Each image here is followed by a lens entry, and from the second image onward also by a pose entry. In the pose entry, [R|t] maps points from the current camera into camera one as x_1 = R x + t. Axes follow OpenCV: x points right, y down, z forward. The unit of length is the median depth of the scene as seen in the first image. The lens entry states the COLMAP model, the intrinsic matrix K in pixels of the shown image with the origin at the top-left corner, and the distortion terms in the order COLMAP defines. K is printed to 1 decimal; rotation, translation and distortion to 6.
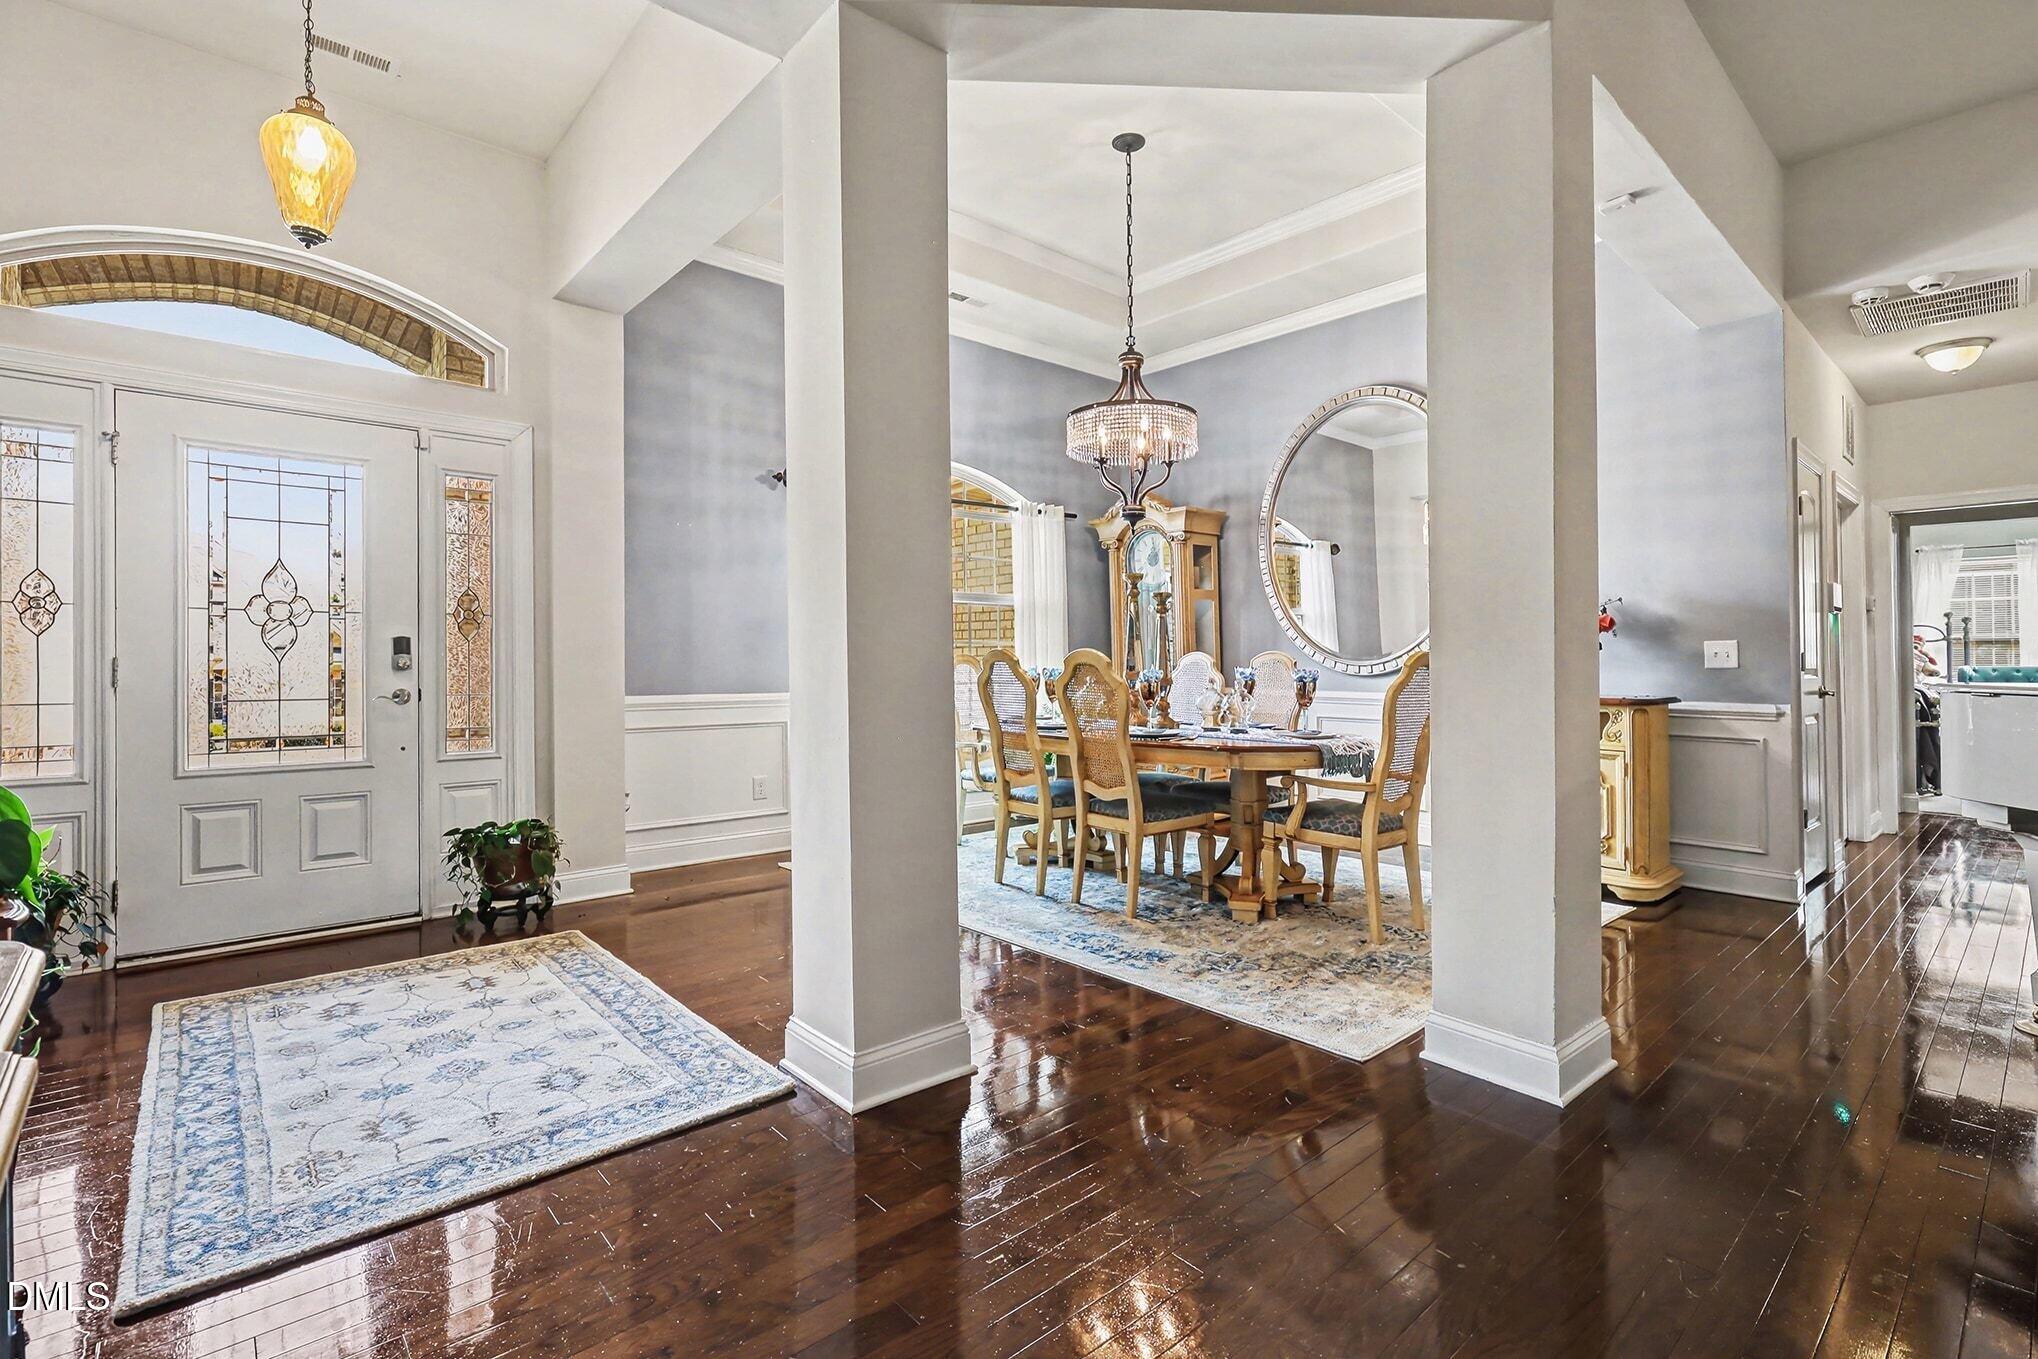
lens RADIAL K [[932.5, 0, 977.1], [0, 932.5, 616.1], [0, 0, 1]] dist [-0.001416, 0.000882]
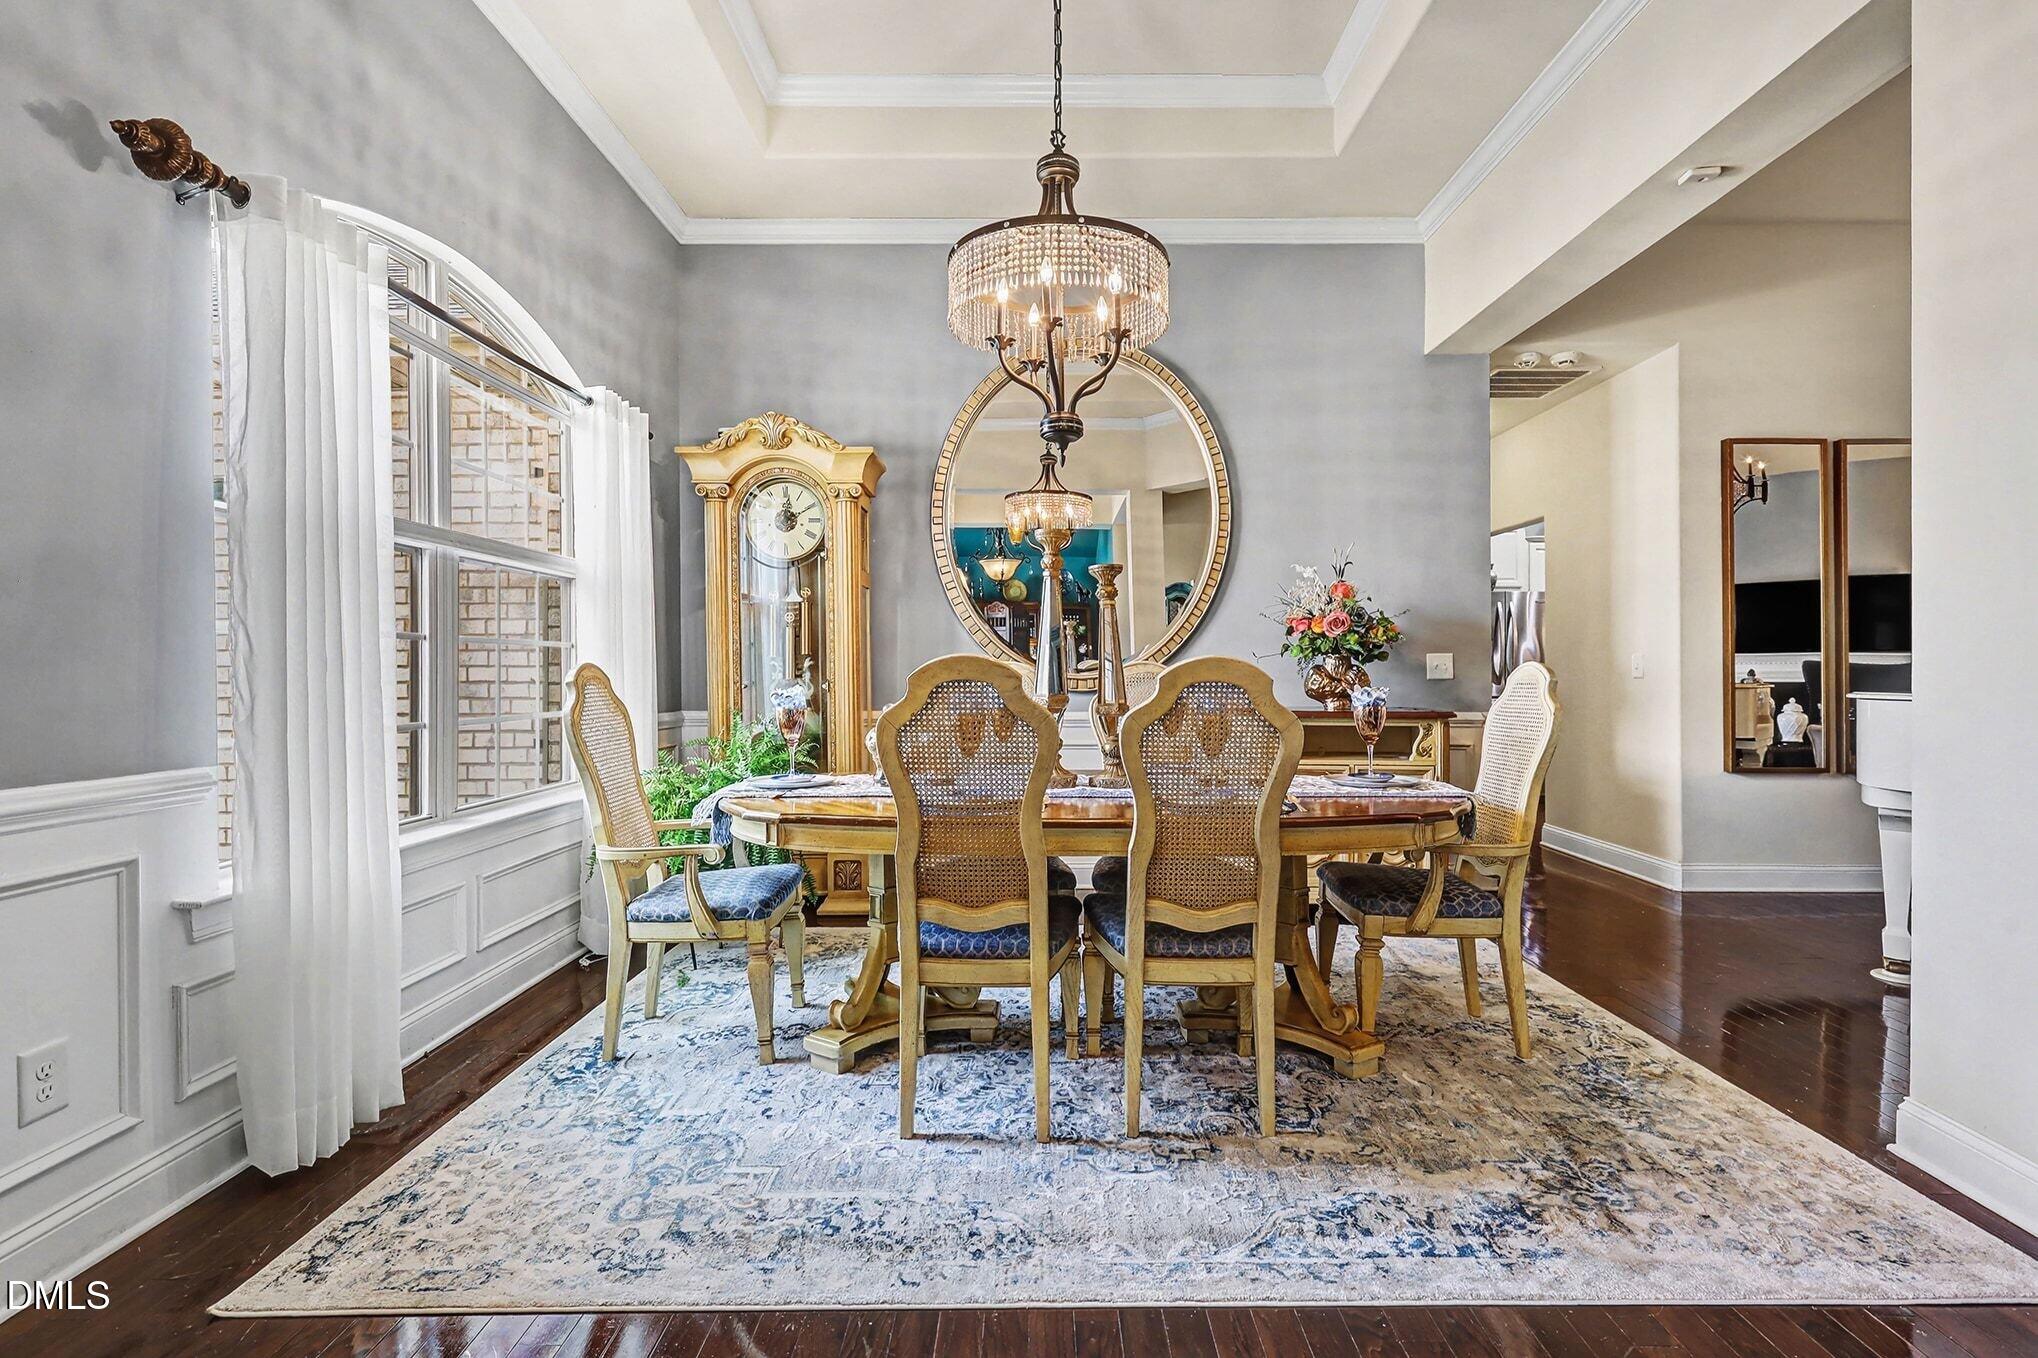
lens RADIAL K [[932.5, 0, 996.0], [0, 932.5, 656.4], [0, 0, 1]] dist [-0.001416, 0.000882]
pose [[0.652773, 0.010230, 0.757485, -0.313970], [-0.036631, 0.999165, 0.018074, 0.026514], [-0.756668, -0.039546, 0.652603, 0.645738]]
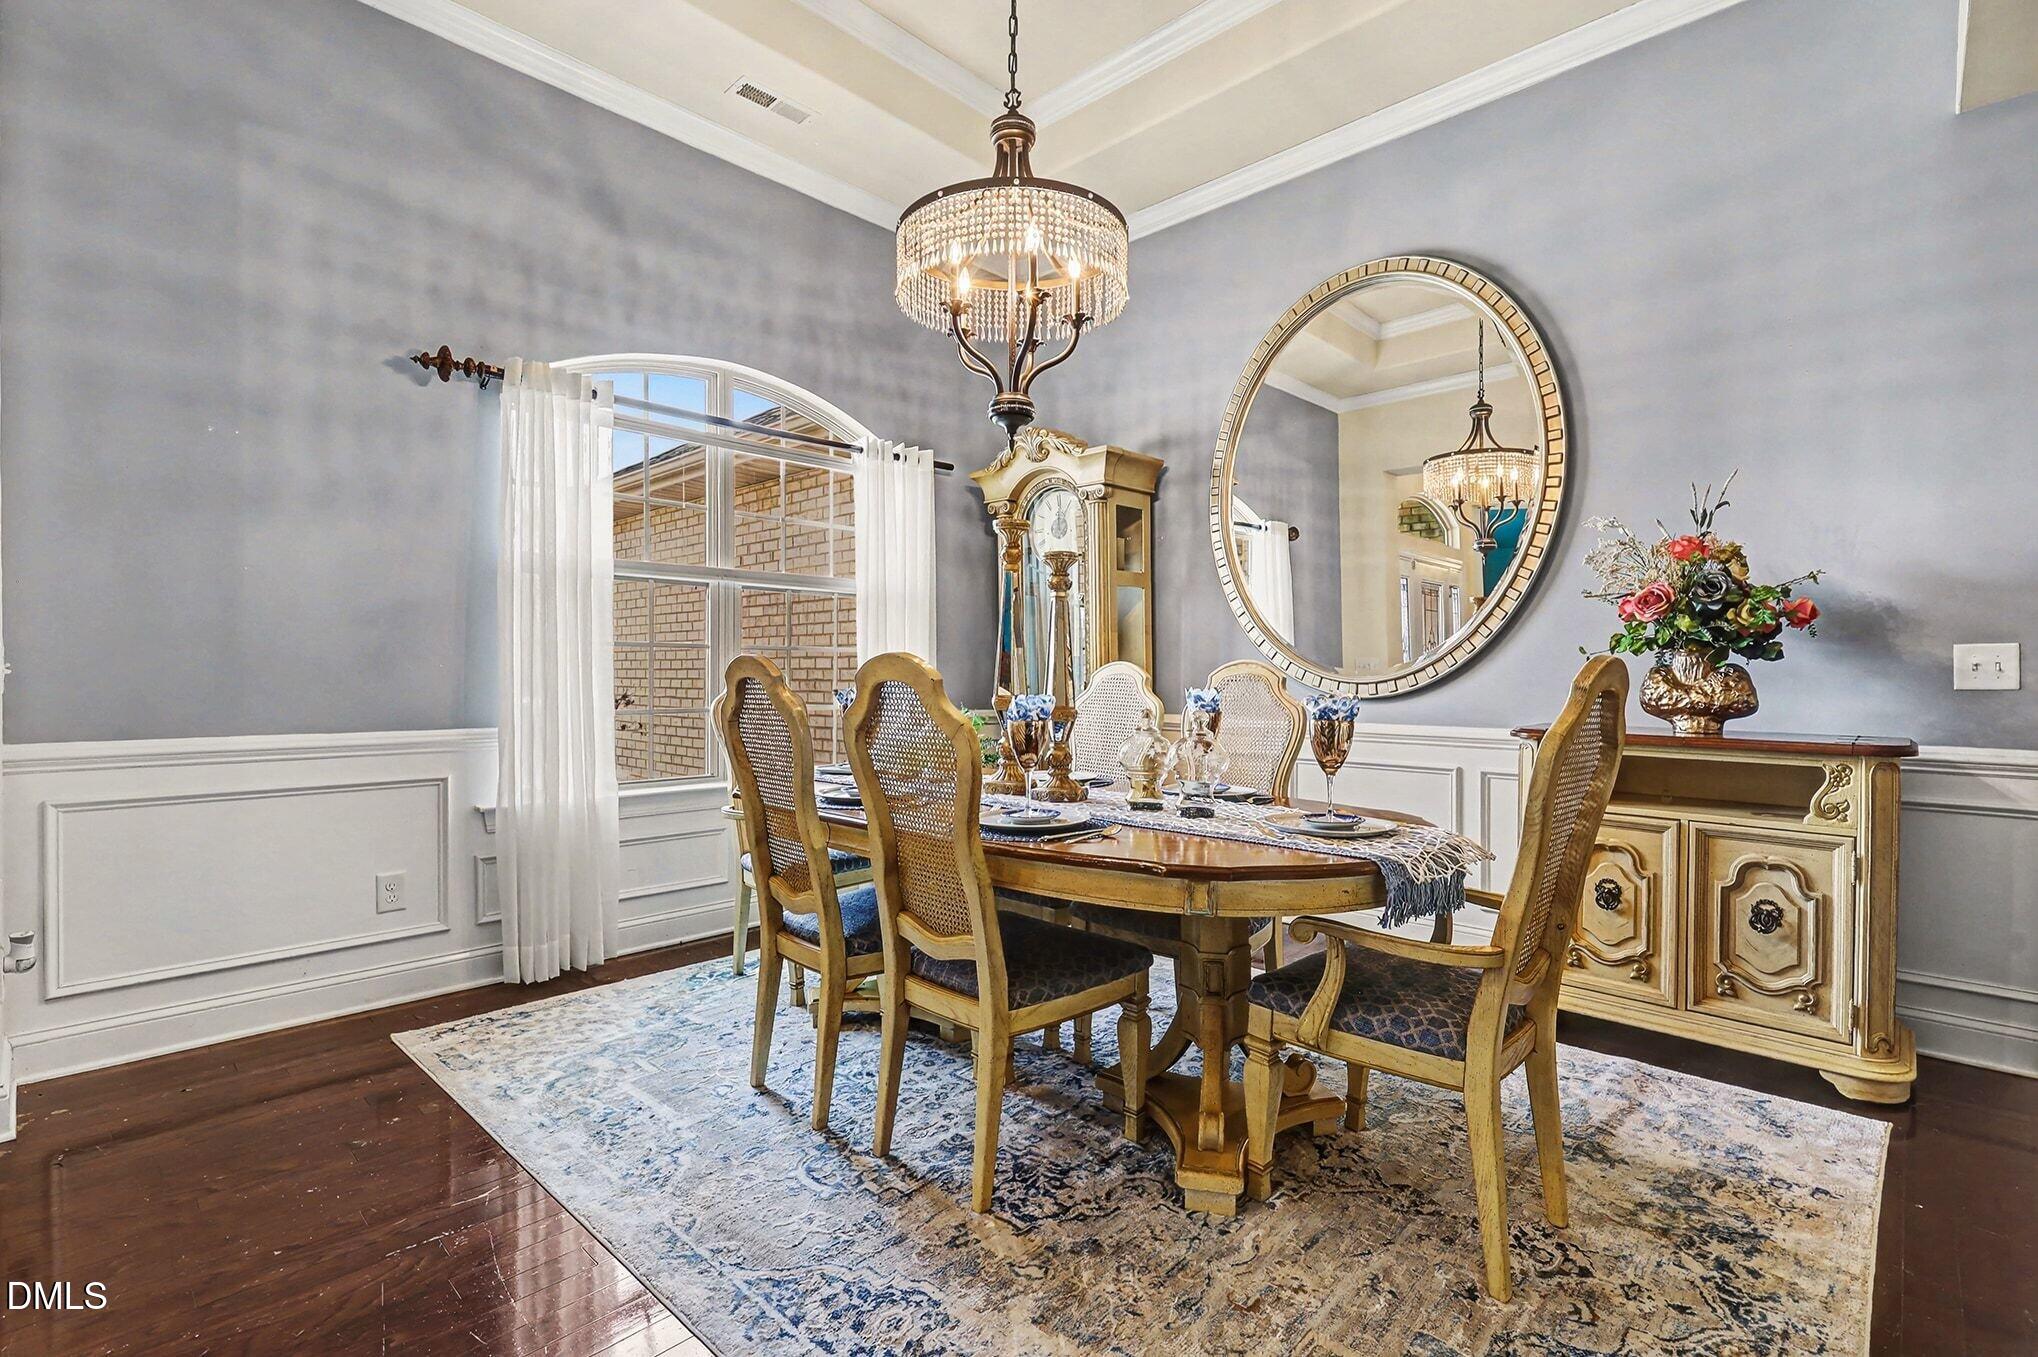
lens RADIAL K [[932.5, 0, 999.3], [0, 932.5, 672.4], [0, 0, 1]] dist [-0.001416, 0.000882]
pose [[0.994522, 0.003126, 0.104482, 0.103766], [-0.008117, 0.998844, 0.047374, 0.019654], [-0.104213, -0.047962, 0.993398, 0.446945]]
